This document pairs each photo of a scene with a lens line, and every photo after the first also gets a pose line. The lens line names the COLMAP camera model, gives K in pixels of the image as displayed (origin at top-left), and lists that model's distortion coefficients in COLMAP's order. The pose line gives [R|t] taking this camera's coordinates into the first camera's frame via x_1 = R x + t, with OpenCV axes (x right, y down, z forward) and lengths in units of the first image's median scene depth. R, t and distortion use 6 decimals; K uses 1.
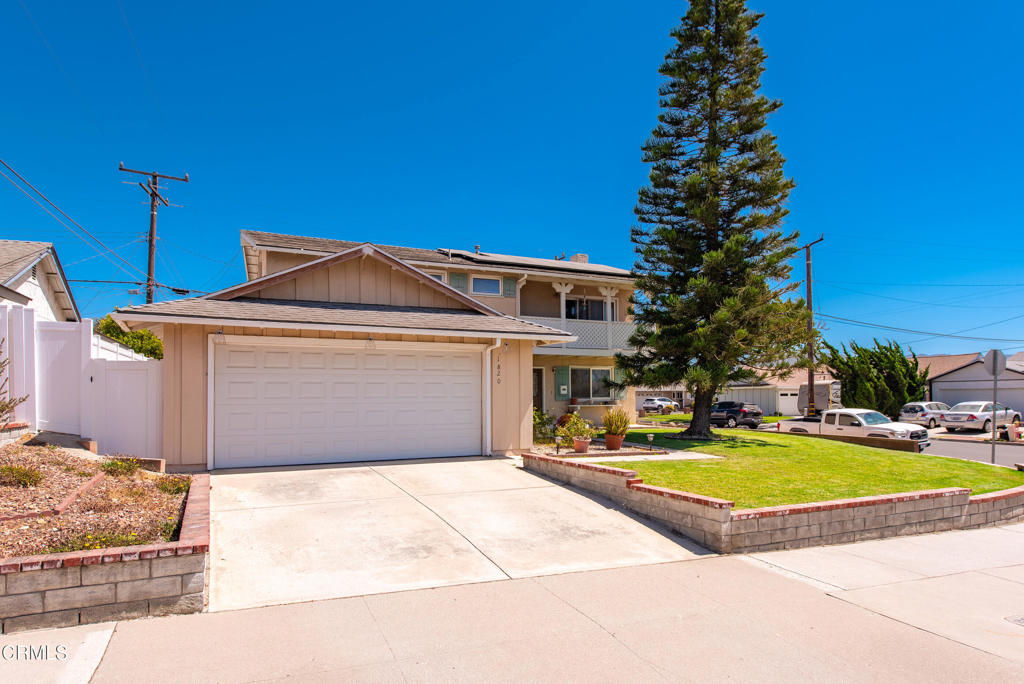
lens RADIAL K [[597.7, 0, 522.4], [0, 597.7, 384.2], [0, 0, 1]] dist [0.019682, -0.001839]
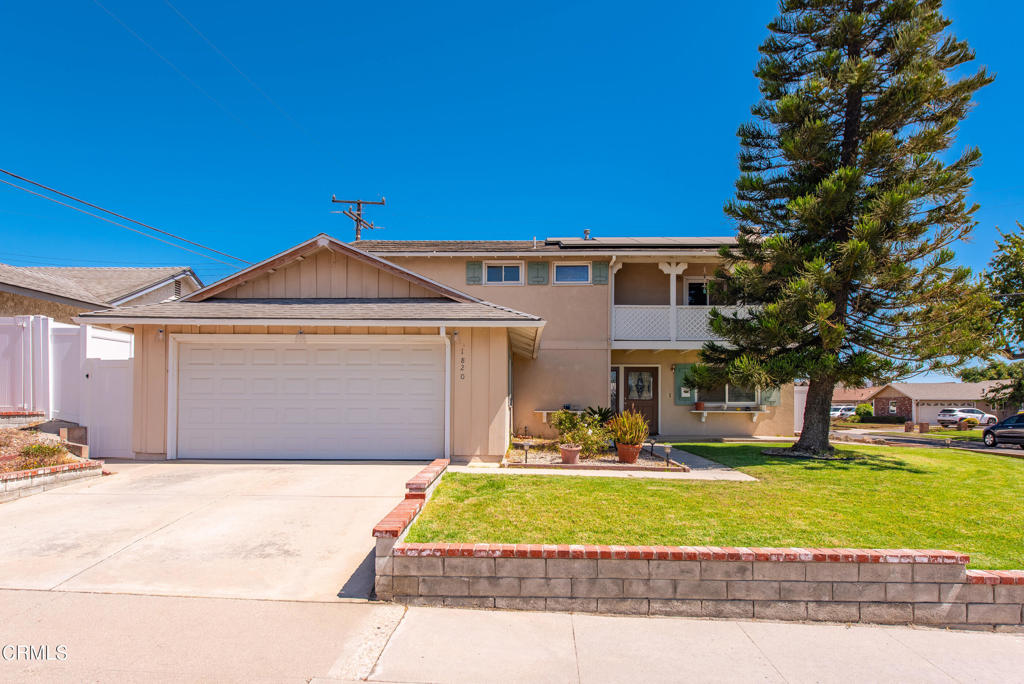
lens RADIAL K [[620.9, 0, 520.4], [0, 620.9, 401.4], [0, 0, 1]] dist [0.019138, -0.001413]
pose [[0.896298, 0.006116, -0.443410, 0.466614], [-0.000052, 0.999906, 0.013687, 0.019778], [0.443452, -0.012244, 0.896215, 0.235053]]
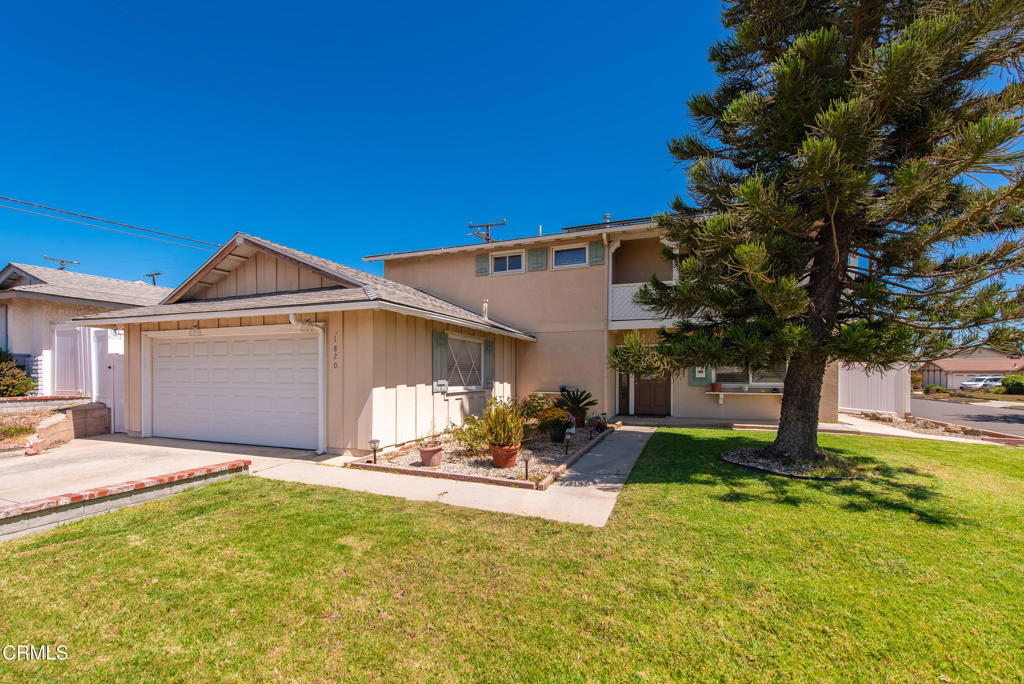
lens RADIAL K [[436.8, 0, 513.9], [0, 436.8, 382.2], [0, 0, 1]] dist [0.005623, -0.000107]
pose [[0.680524, 0.020362, -0.732443, 0.612684], [0.009435, 0.999287, 0.036546, -0.001977], [0.732665, -0.031781, 0.679847, 0.812859]]
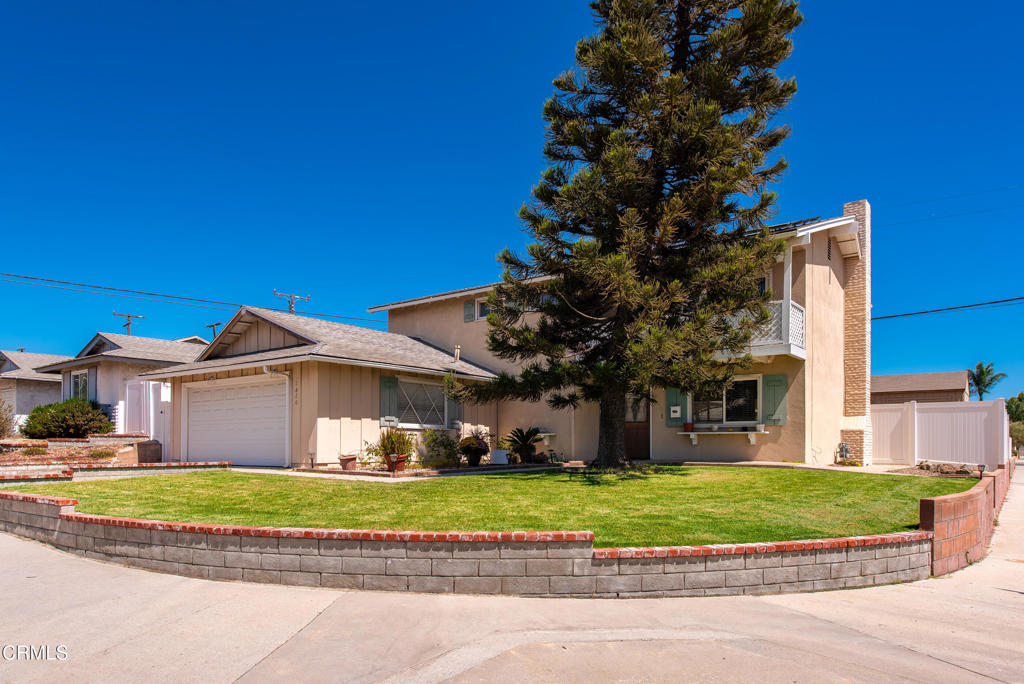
lens RADIAL K [[660.4, 0, 515.3], [0, 660.4, 441.3], [0, 0, 1]] dist [0.024475, -0.002500]
pose [[0.462254, -0.002869, -0.886743, 1.343904], [0.015738, 0.999864, 0.004969, 0.073195], [0.886608, -0.016253, 0.462236, 0.833016]]
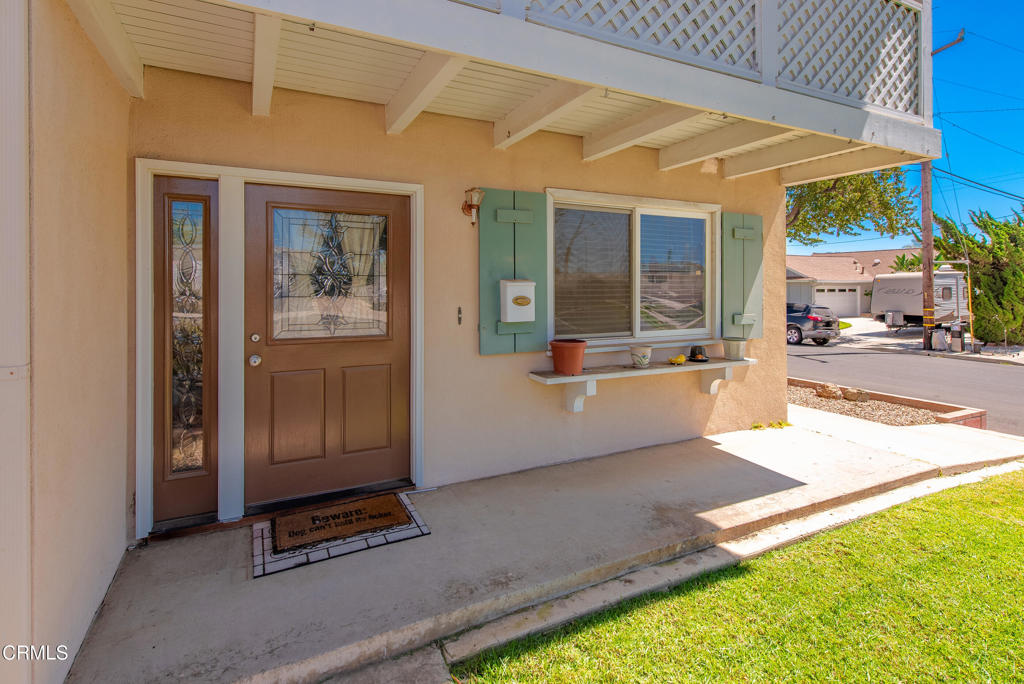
lens RADIAL K [[496.3, 0, 513.3], [0, 496.3, 283.5], [0, 0, 1]] dist [-0.003544, -0.000235]
pose [[0.999916, 0.004522, 0.012148, 0.122595], [-0.004716, 0.999861, 0.015970, 0.000371], [-0.012074, -0.016026, 0.999799, 1.568187]]
